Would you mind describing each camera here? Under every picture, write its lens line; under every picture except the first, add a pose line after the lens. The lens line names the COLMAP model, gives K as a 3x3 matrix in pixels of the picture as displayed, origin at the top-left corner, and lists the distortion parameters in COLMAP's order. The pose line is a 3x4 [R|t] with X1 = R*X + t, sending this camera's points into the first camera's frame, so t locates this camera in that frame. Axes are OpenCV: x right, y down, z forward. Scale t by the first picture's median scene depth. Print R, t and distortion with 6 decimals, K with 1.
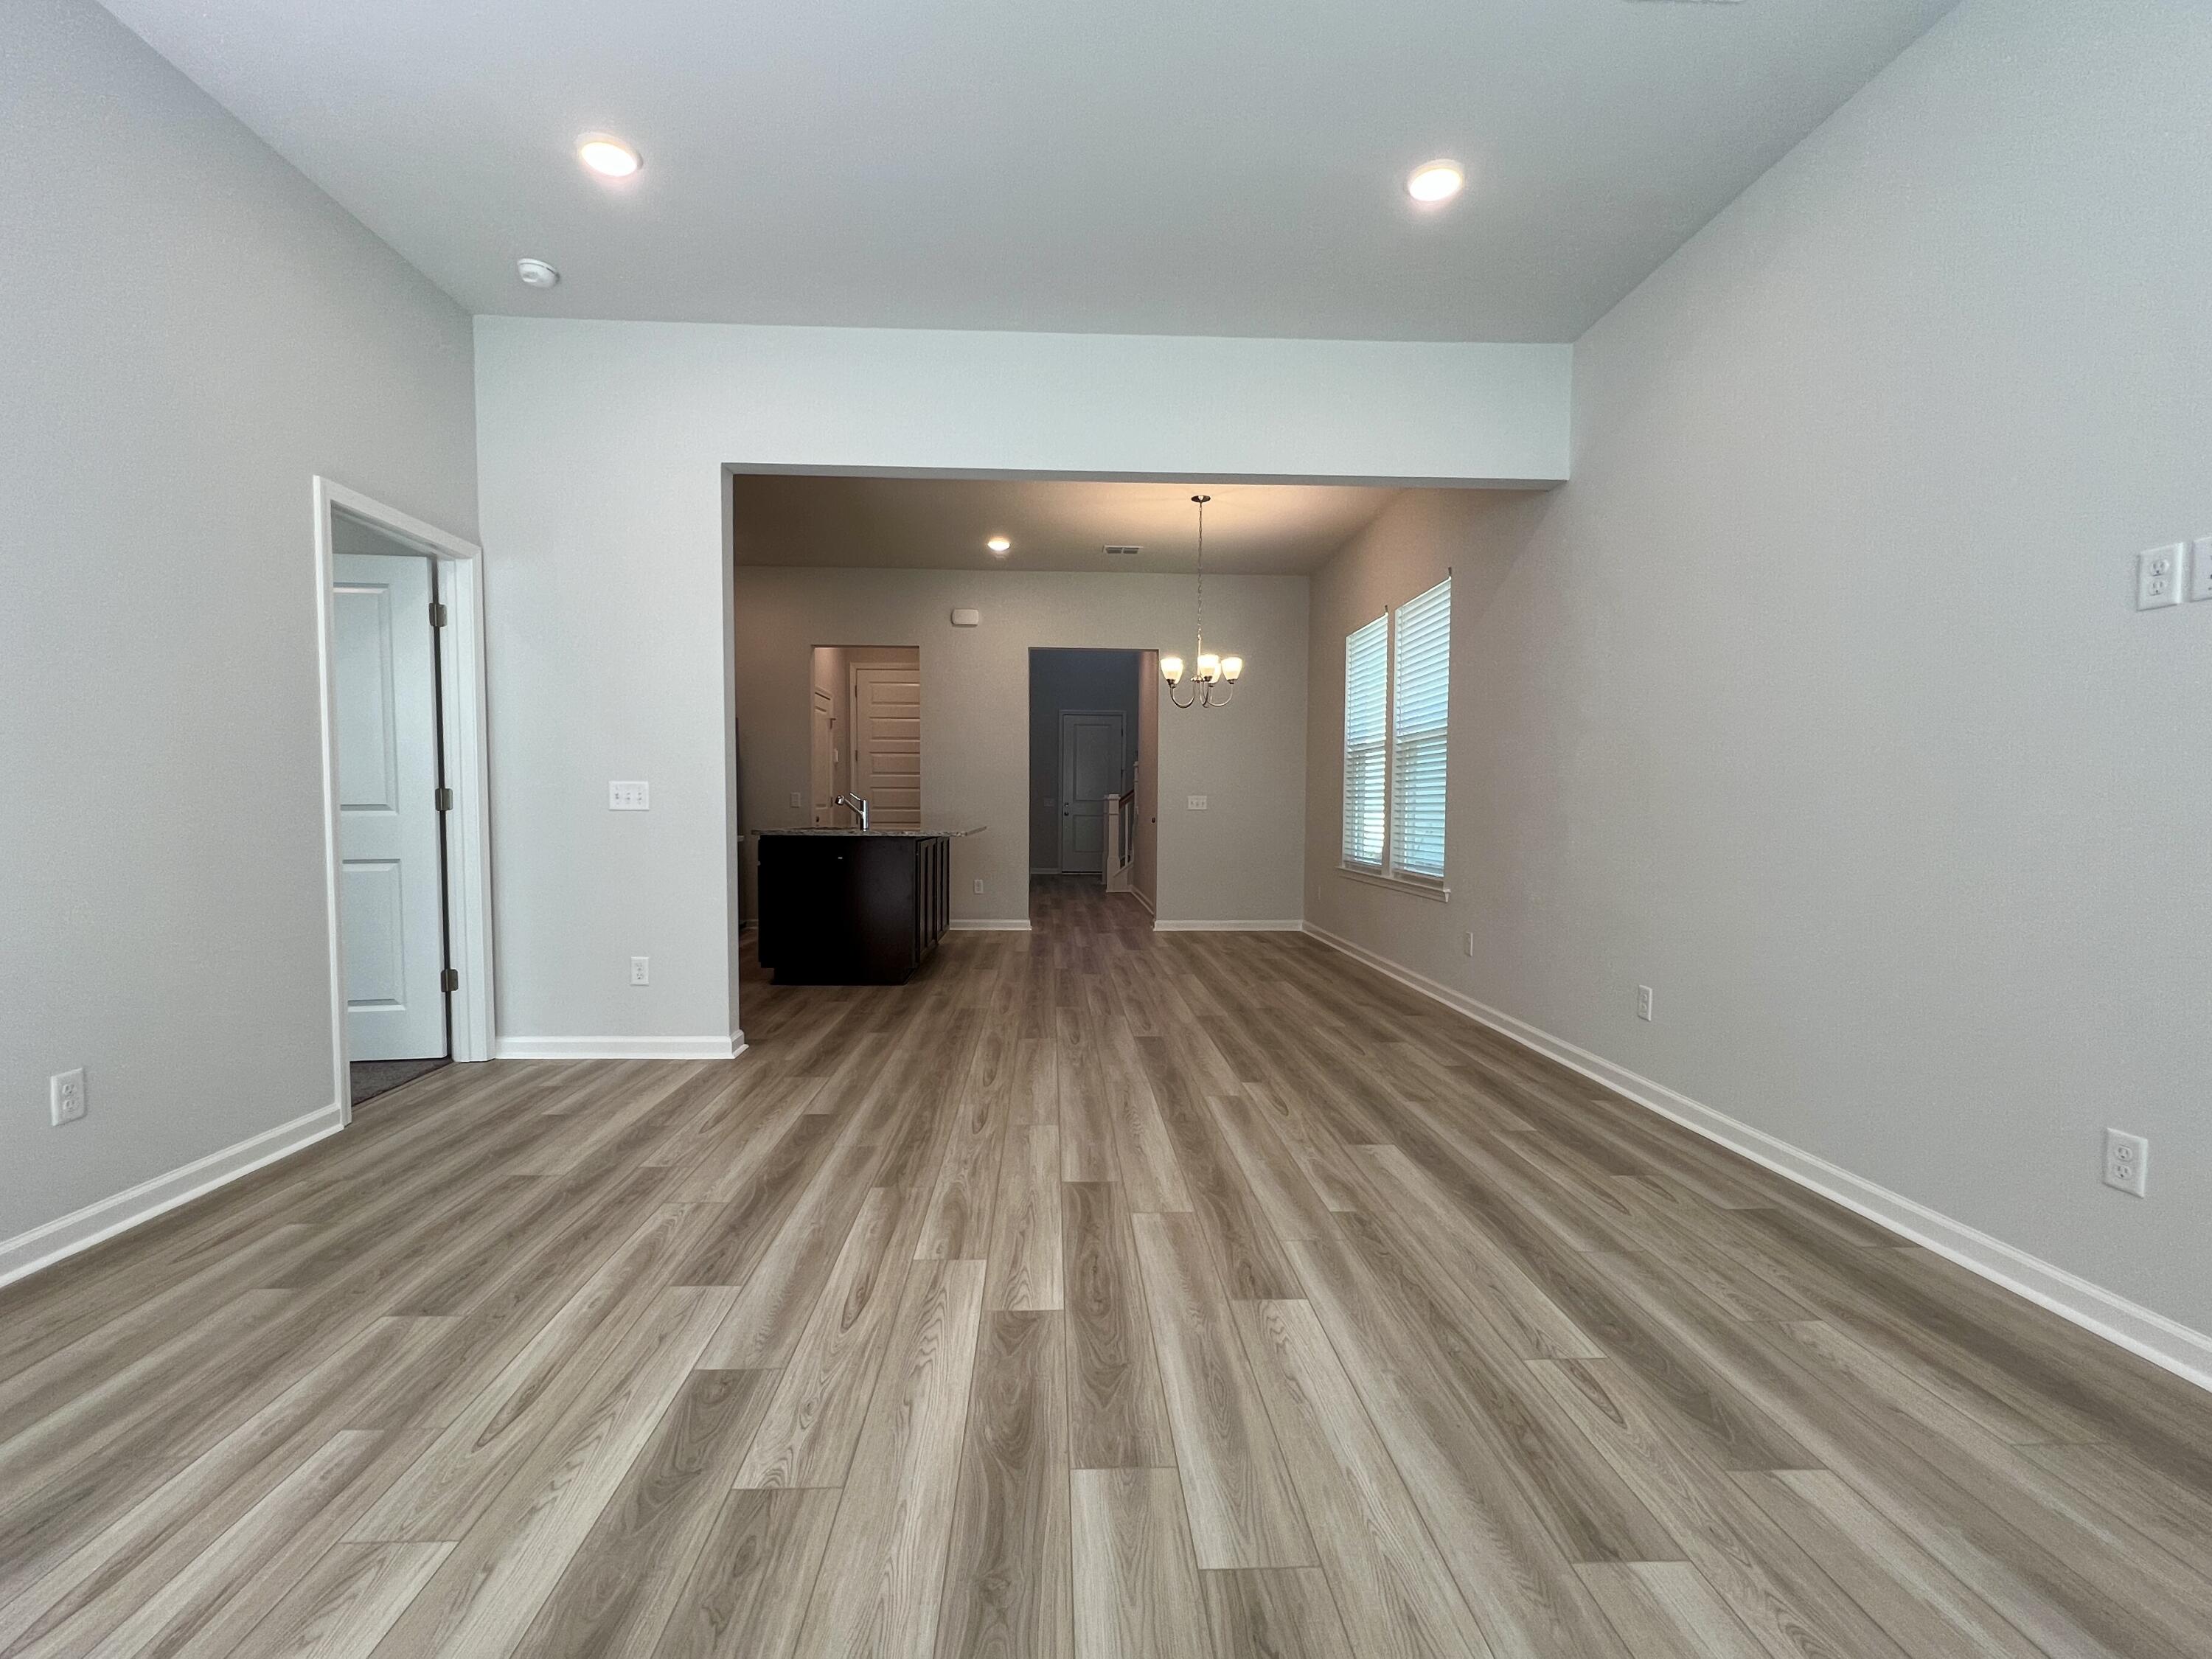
lens RADIAL K [[884.2, 0, 1106.0], [0, 884.2, 829.5], [0, 0, 1]] dist [0.001084, 0.000113]
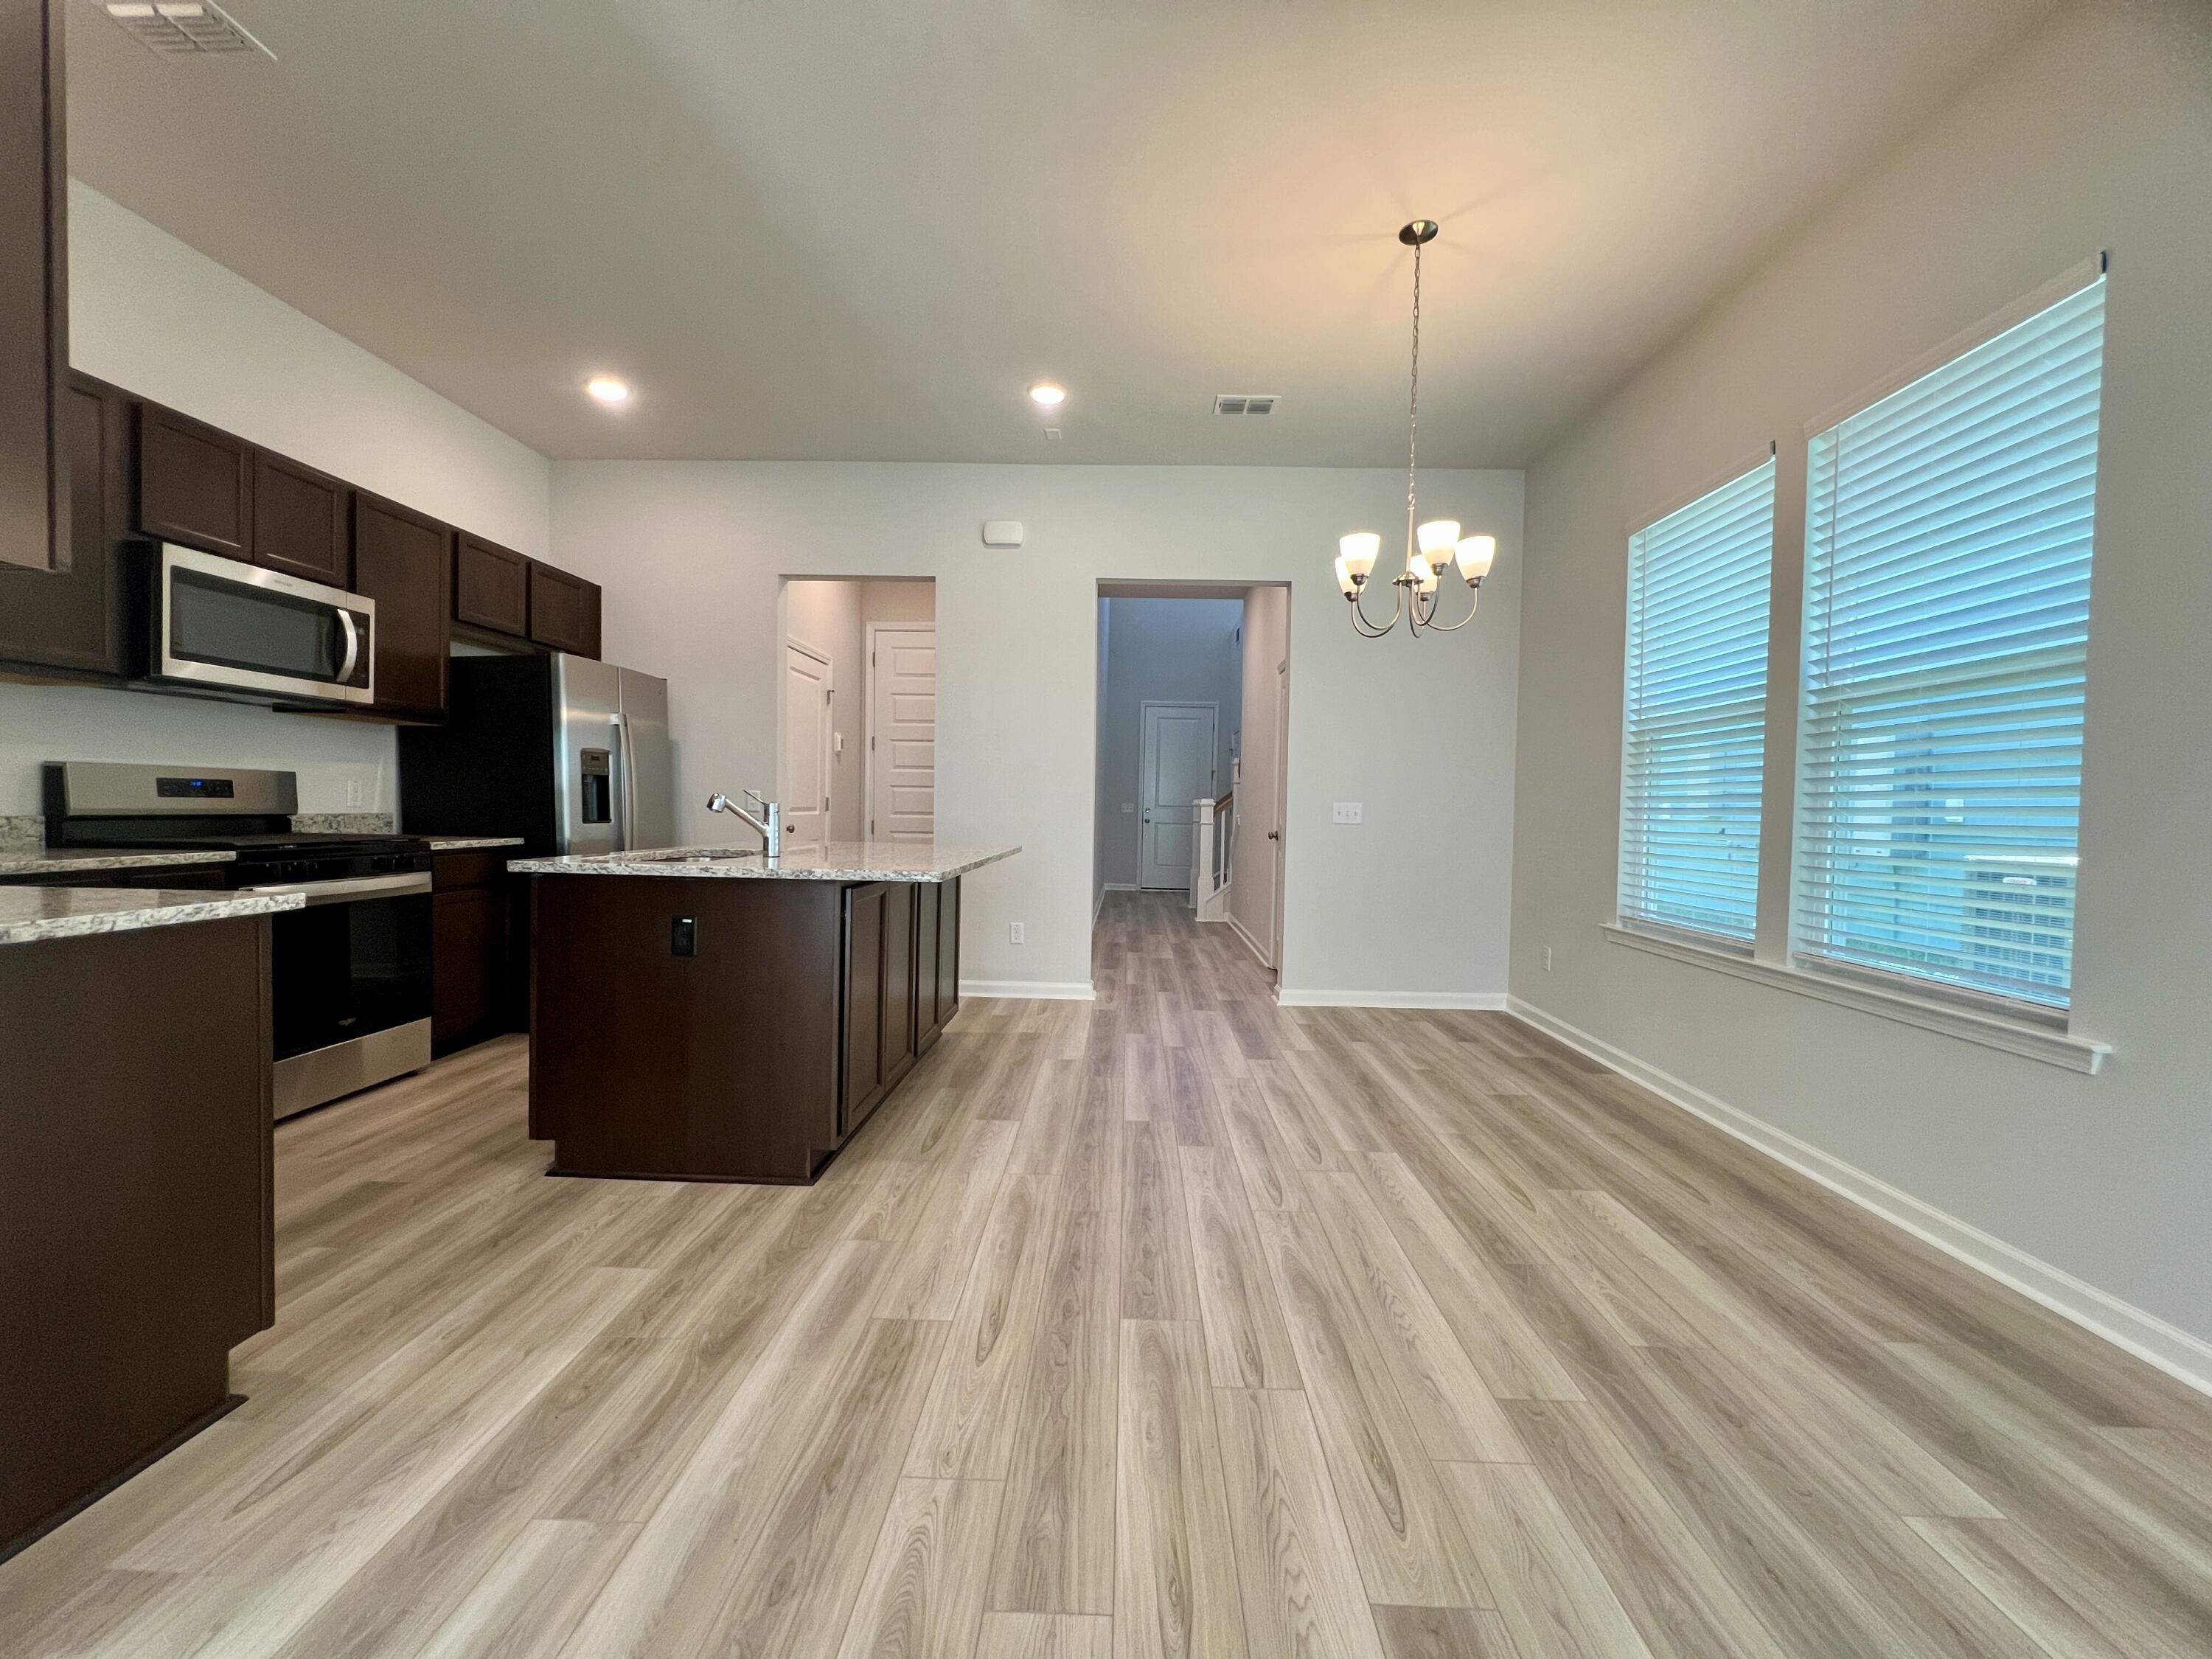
lens RADIAL K [[884.2, 0, 1106.0], [0, 884.2, 829.5], [0, 0, 1]] dist [0.001084, 0.000113]
pose [[0.995820, 0.016017, -0.089920, -0.017110], [-0.016501, 0.999853, -0.004640, -0.011885], [0.089832, 0.006104, 0.995938, 0.333281]]
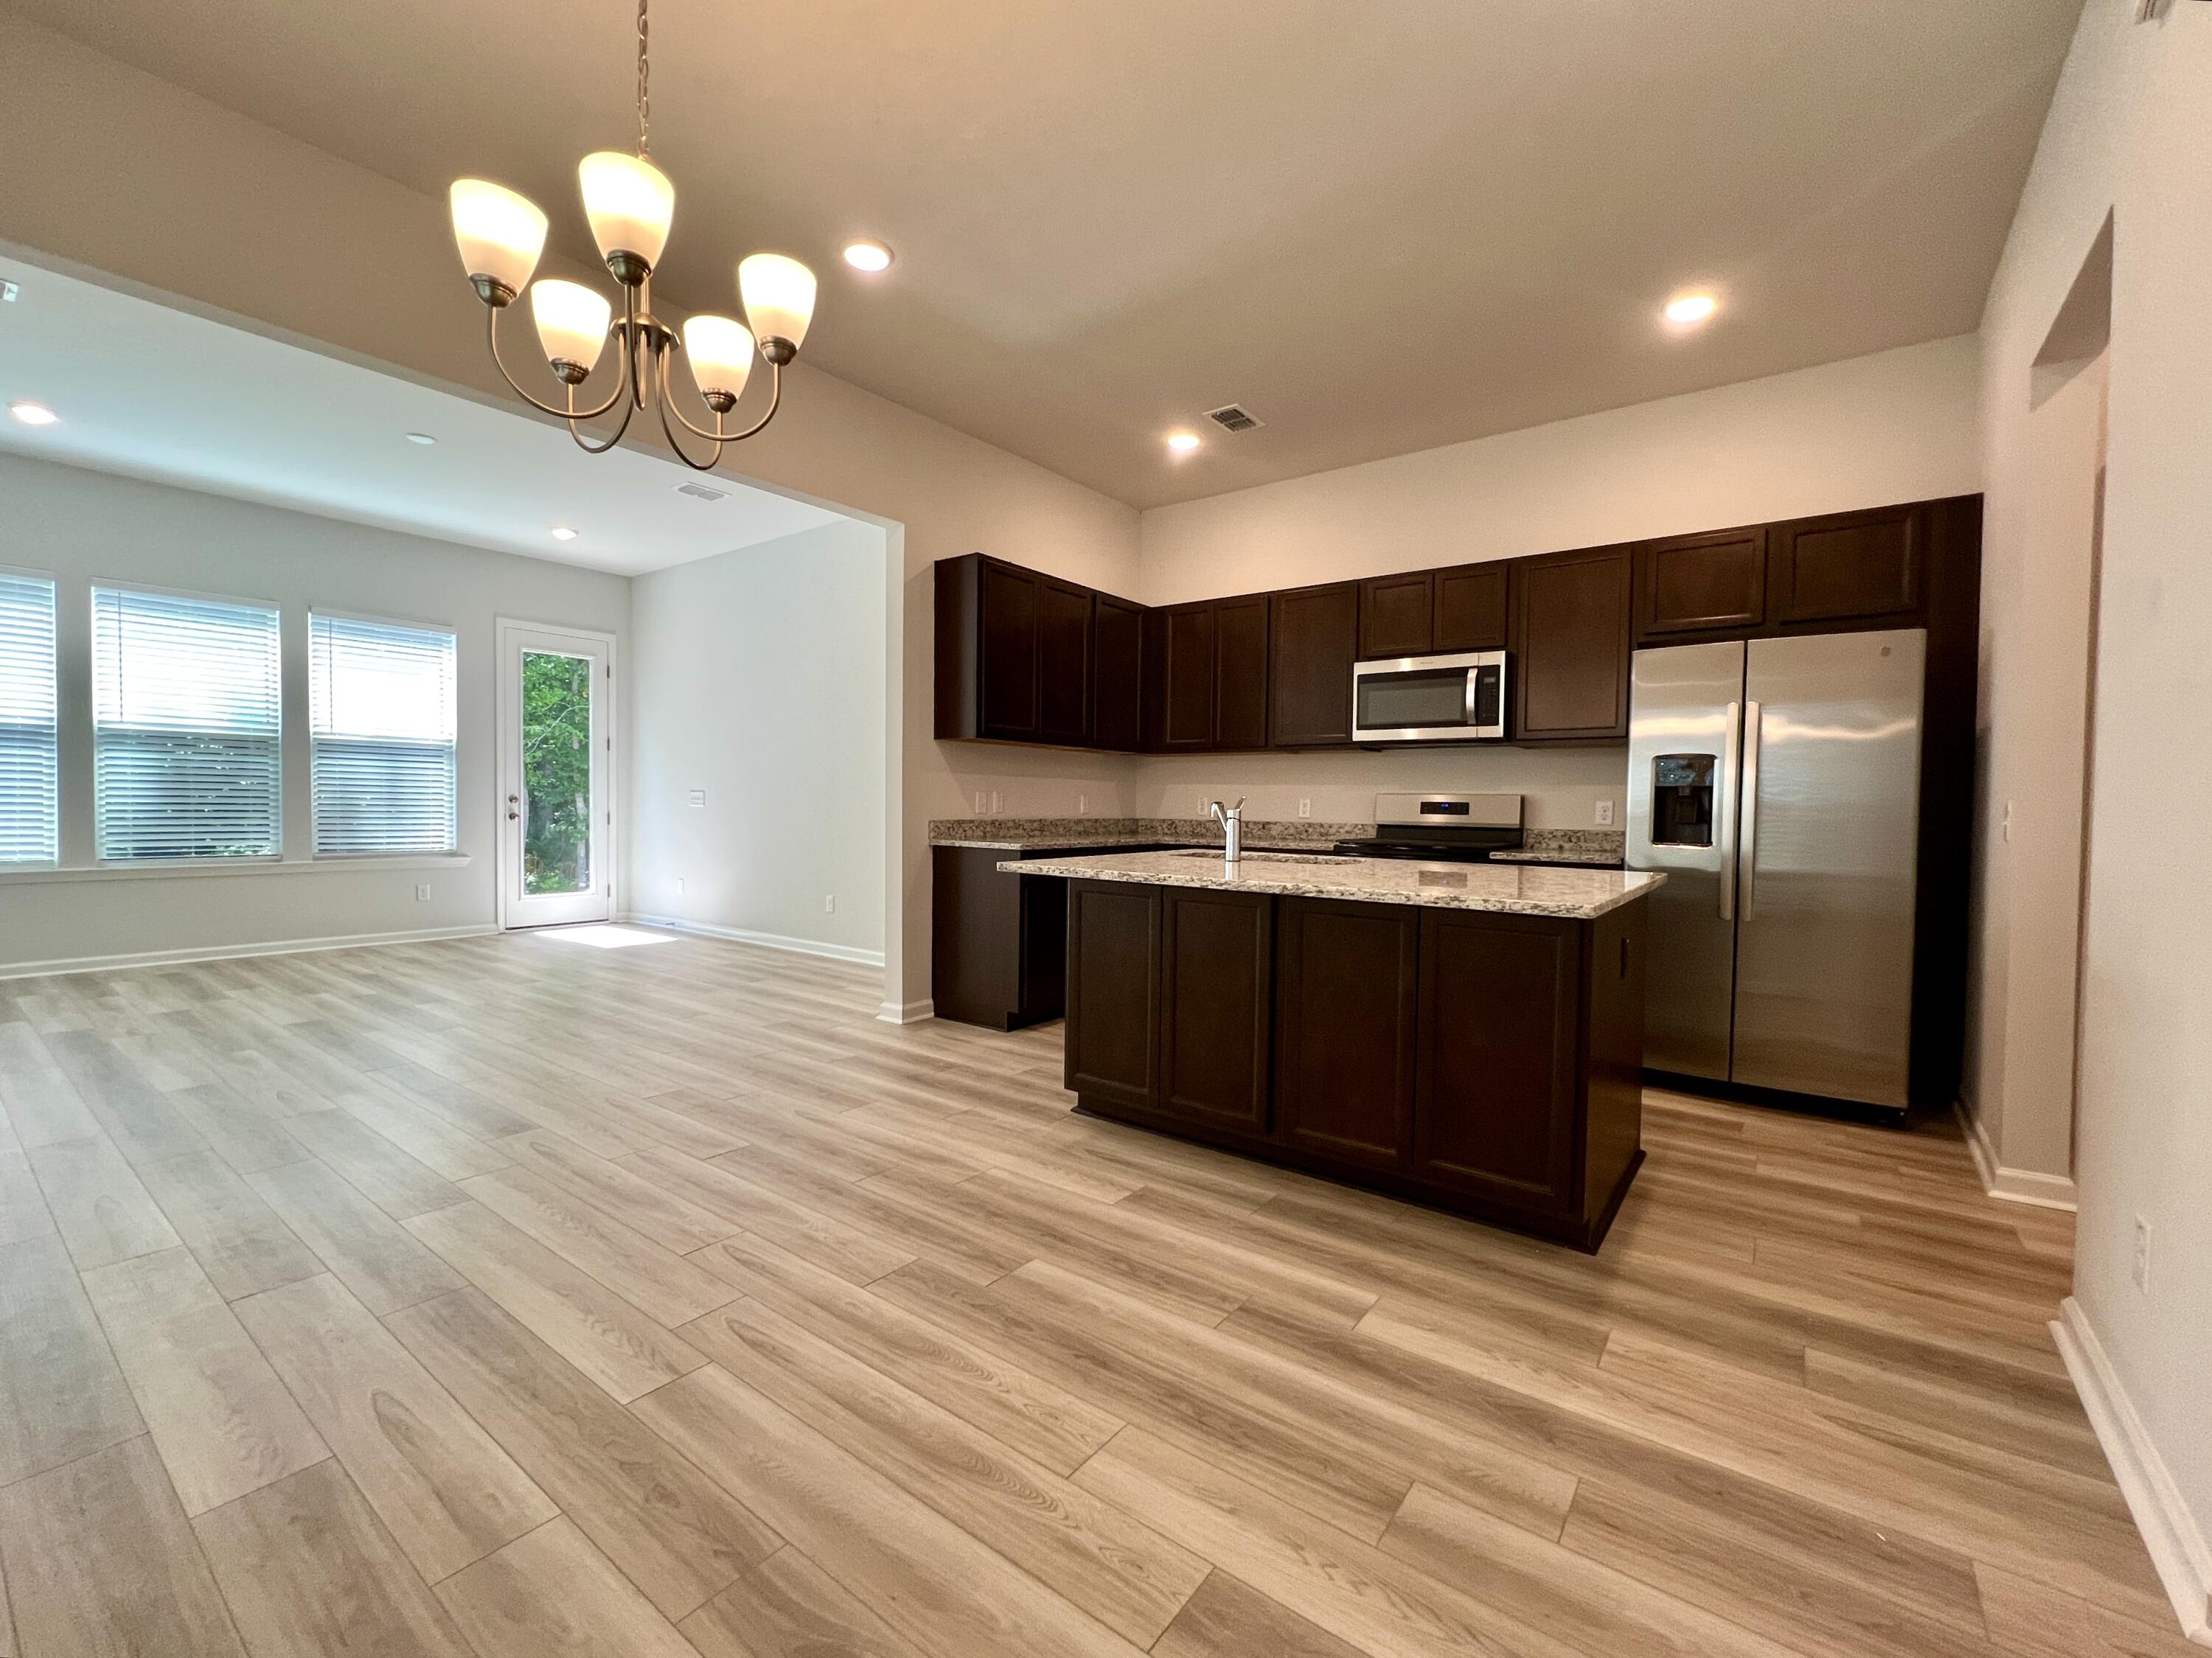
lens RADIAL K [[928.1, 0, 1106.0], [0, 928.1, 829.0], [0, 0, 1]] dist [0.003141, 0.000166]
pose [[-0.647612, 0.009467, -0.761912, 0.162734], [-0.037603, 0.998307, 0.044367, -0.030724], [0.761042, 0.057383, -0.646160, 0.926170]]
